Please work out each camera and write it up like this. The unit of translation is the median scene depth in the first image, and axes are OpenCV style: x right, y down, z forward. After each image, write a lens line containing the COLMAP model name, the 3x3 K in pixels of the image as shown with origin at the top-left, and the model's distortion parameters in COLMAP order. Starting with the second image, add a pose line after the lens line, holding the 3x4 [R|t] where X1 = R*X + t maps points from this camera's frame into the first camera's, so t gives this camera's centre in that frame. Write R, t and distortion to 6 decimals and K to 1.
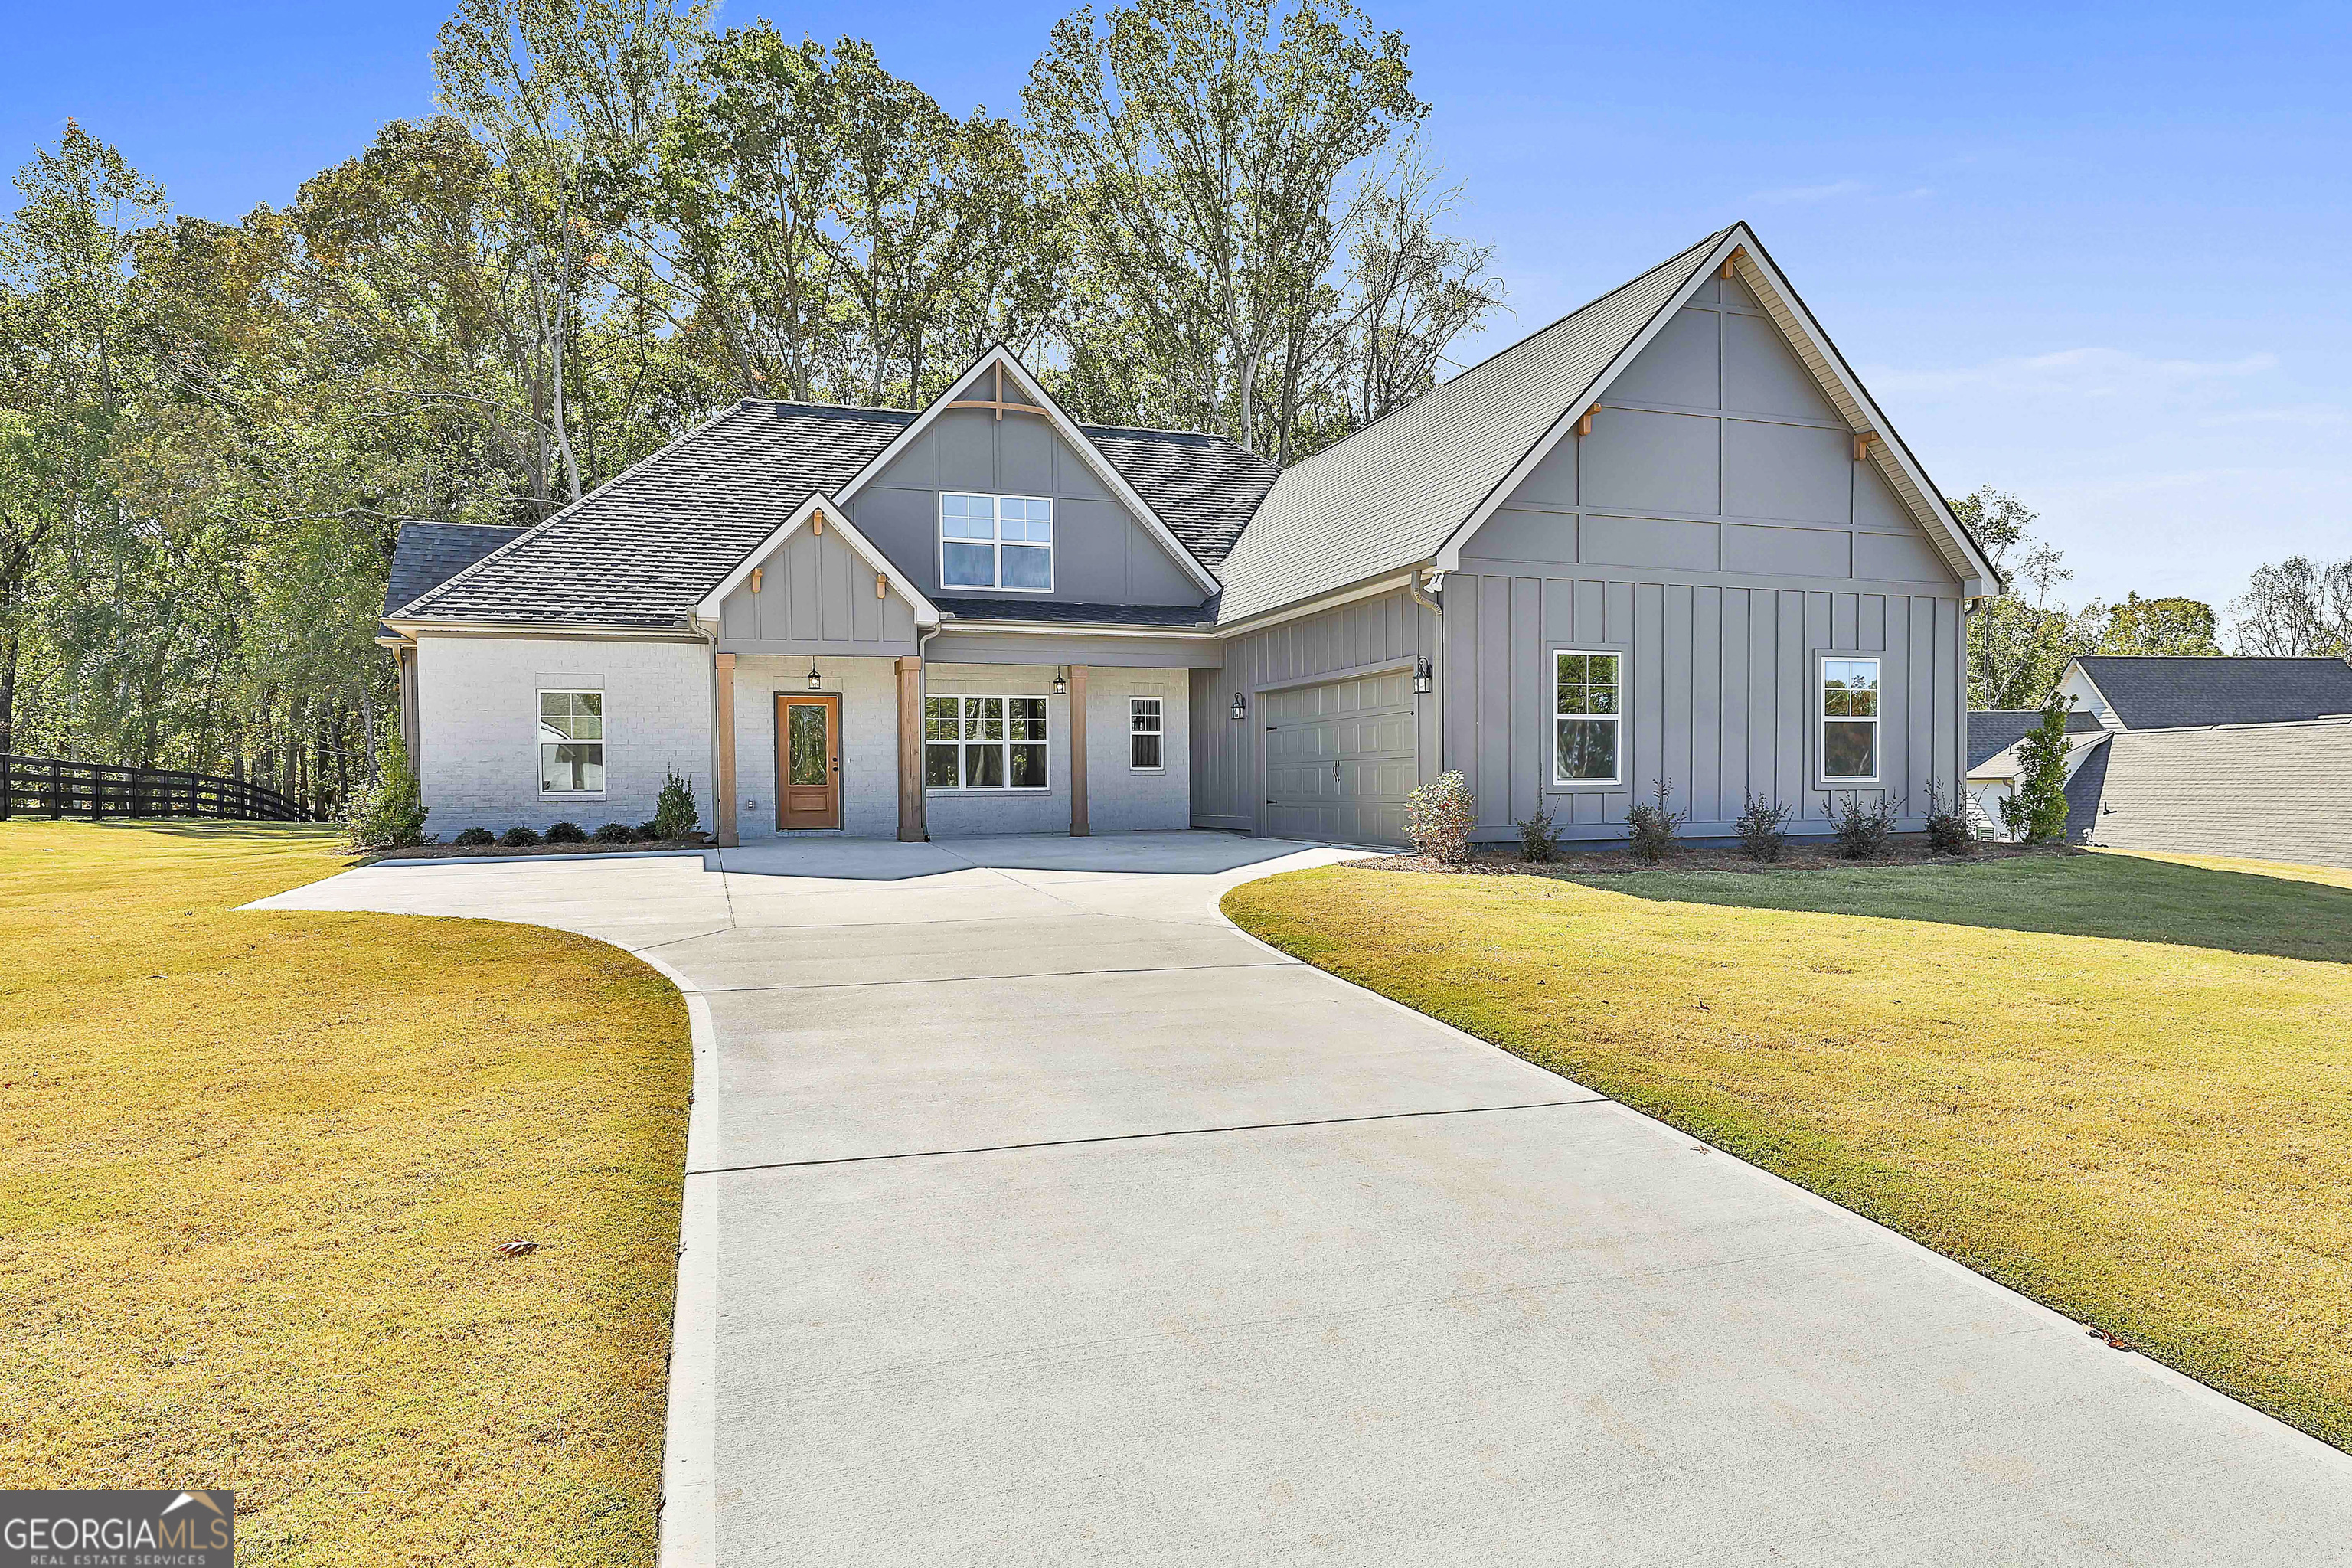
lens RADIAL K [[1438.3, 0, 1269.9], [0, 1438.3, 788.7], [0, 0, 1]] dist [0.032071, 0.001910]
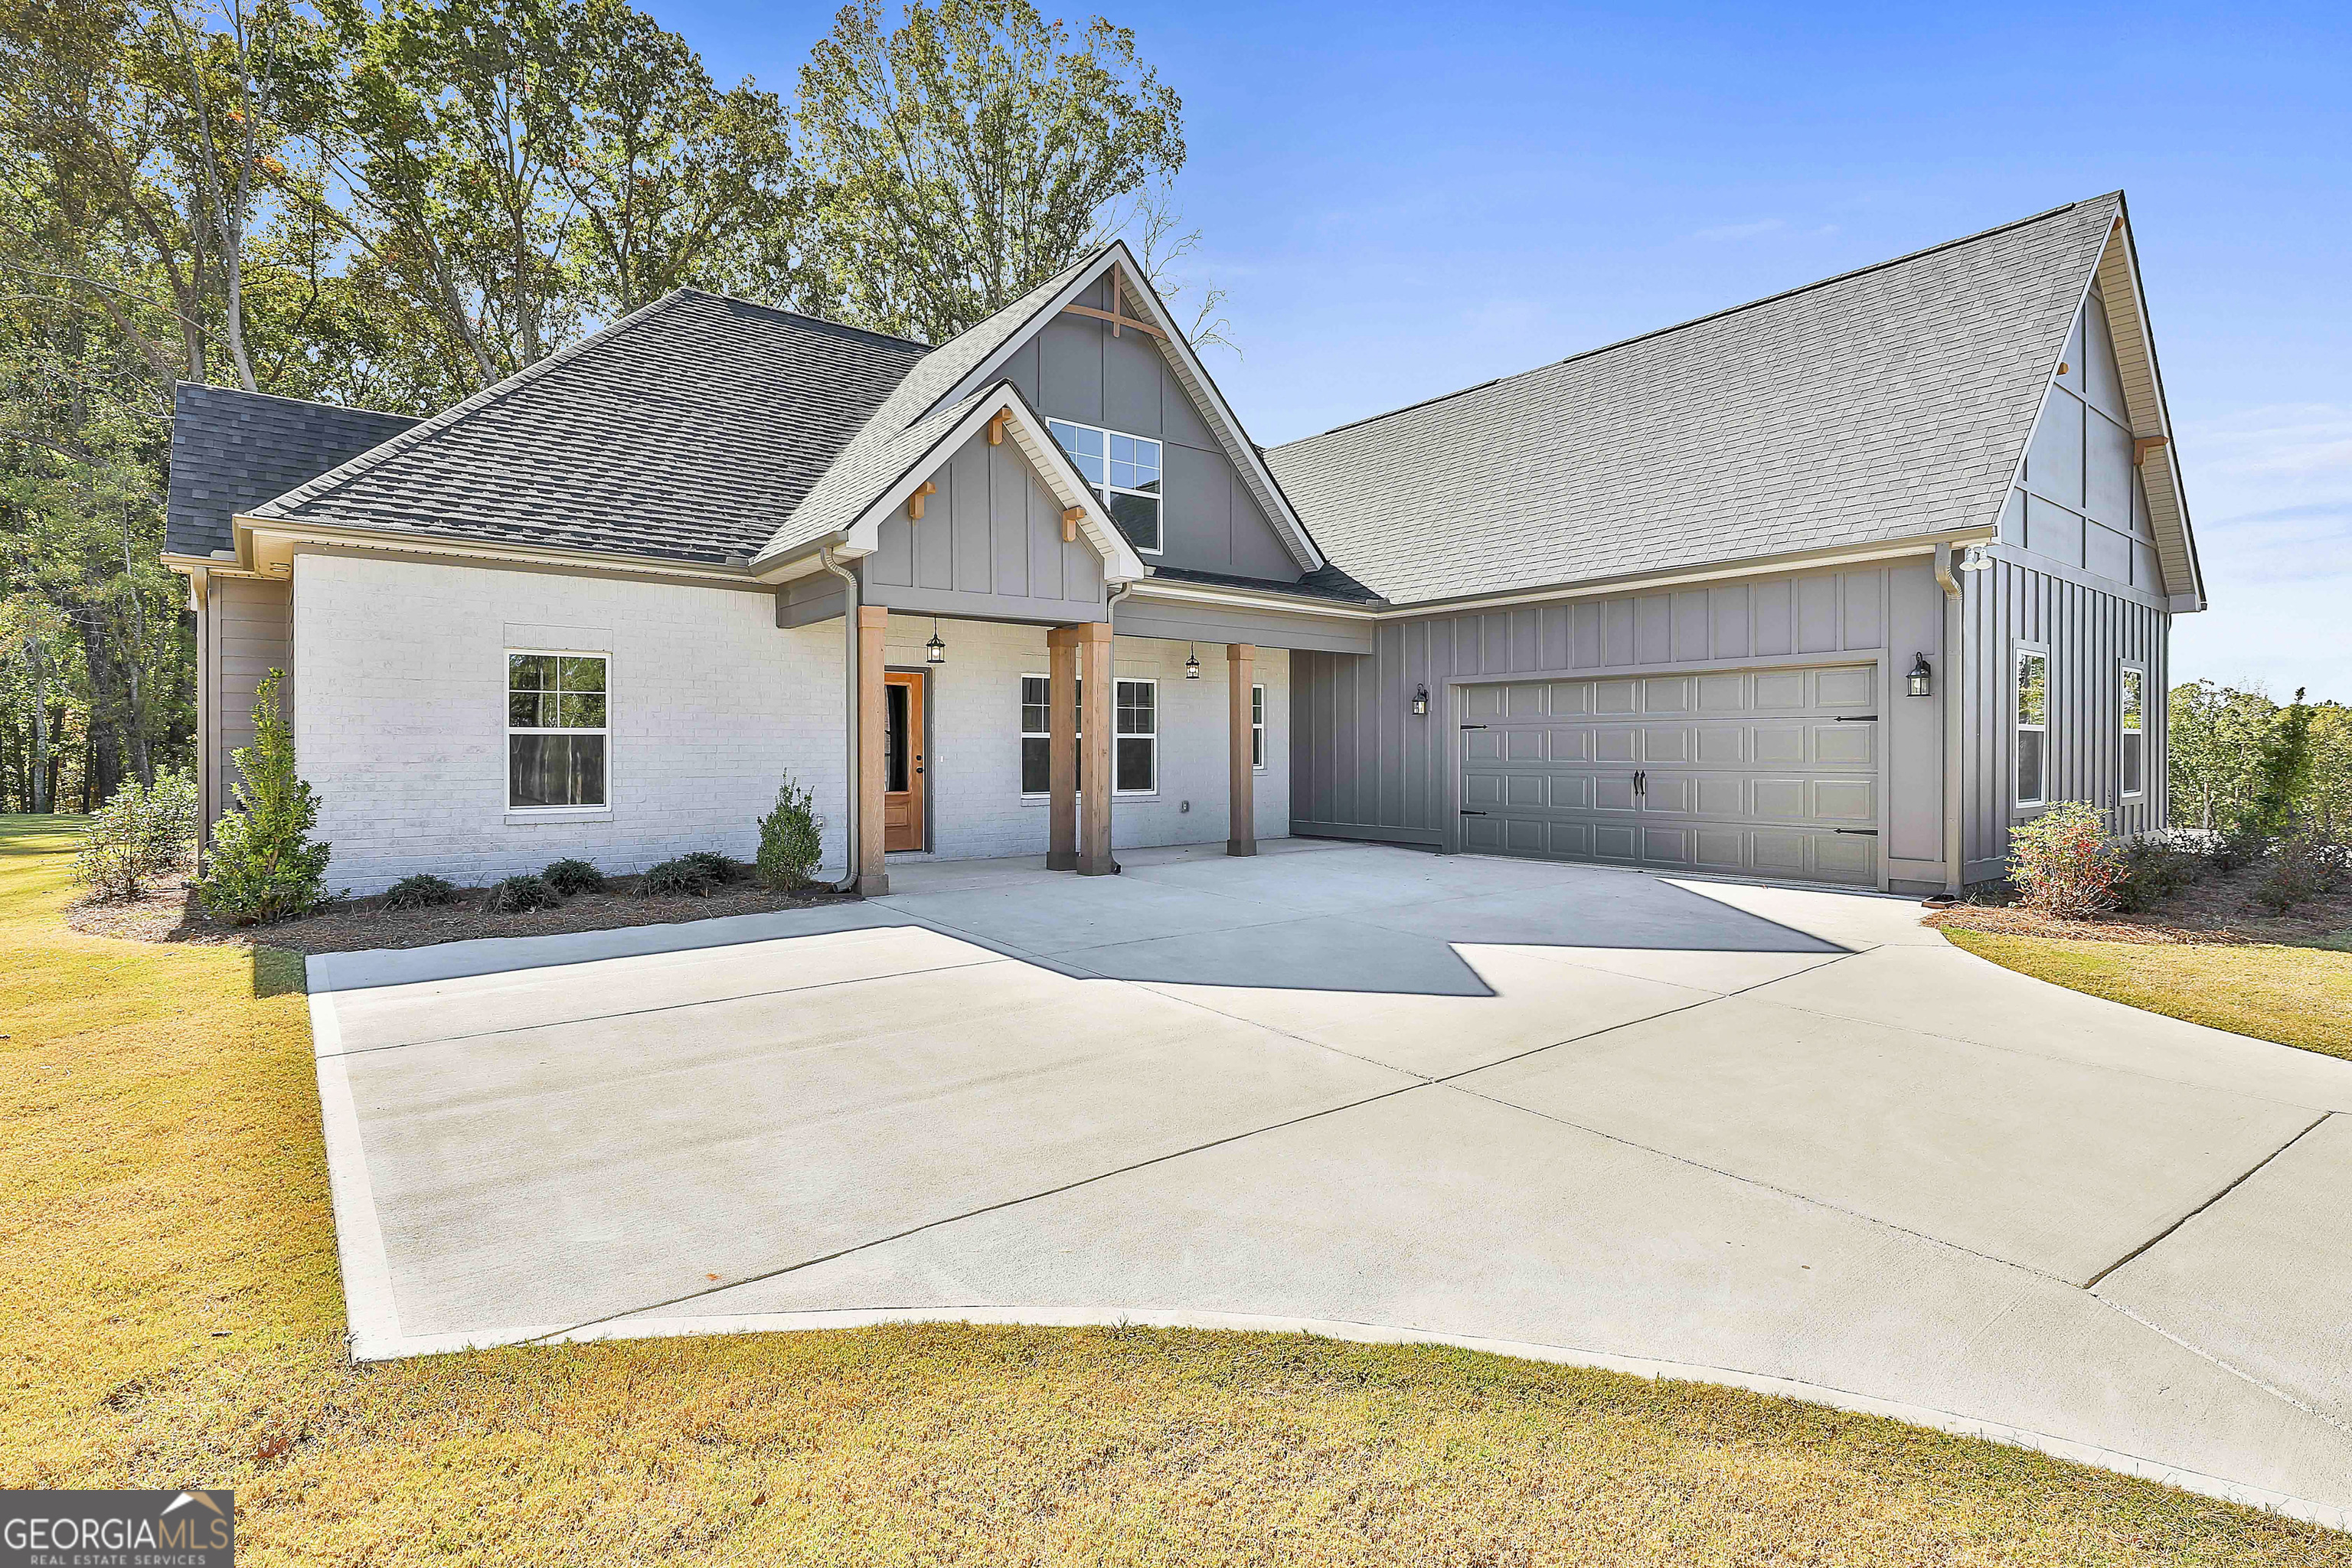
lens RADIAL K [[1134.9, 0, 1176.0], [0, 1134.9, 784.0], [0, 0, 1]] dist [-0.001291, -0.000445]
pose [[0.940005, -0.004687, 0.341129, -0.263986], [0.006359, 0.999973, -0.003784, -0.004246], [-0.341102, 0.005727, 0.940009, 0.288744]]
